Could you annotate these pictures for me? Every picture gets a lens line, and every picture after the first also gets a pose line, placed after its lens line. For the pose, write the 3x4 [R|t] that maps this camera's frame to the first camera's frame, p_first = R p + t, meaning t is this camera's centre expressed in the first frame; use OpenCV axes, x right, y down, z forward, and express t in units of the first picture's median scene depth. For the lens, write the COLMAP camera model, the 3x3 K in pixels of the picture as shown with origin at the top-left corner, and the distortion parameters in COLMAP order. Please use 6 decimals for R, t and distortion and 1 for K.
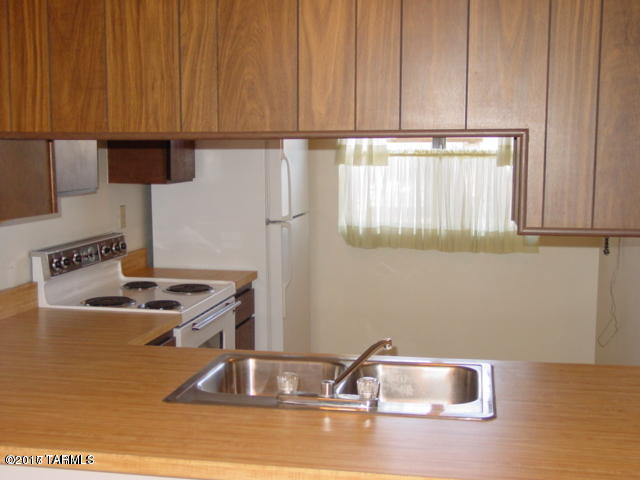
lens RADIAL K [[832.4, 0, 320.0], [0, 832.4, 240.0], [0, 0, 1]] dist [0.007341, 0.002782]
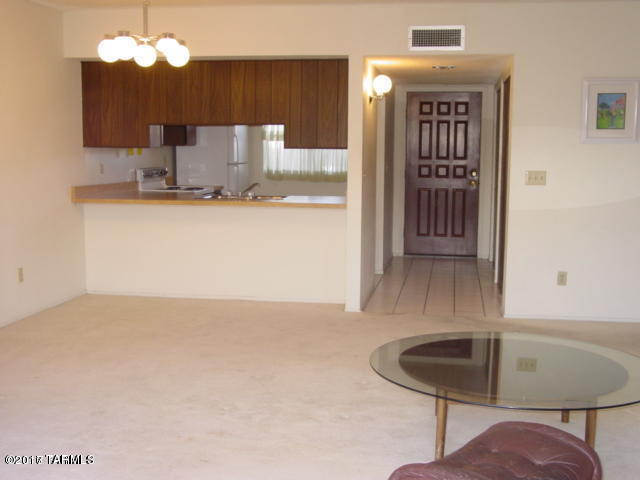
lens RADIAL K [[832.4, 0, 320.0], [0, 832.4, 240.0], [0, 0, 1]] dist [0.007341, 0.002782]
pose [[0.998854, -0.000980, 0.047846, 0.076243], [0.001009, 0.999999, -0.000580, 0.185085], [-0.047845, 0.000628, 0.998855, -1.252510]]
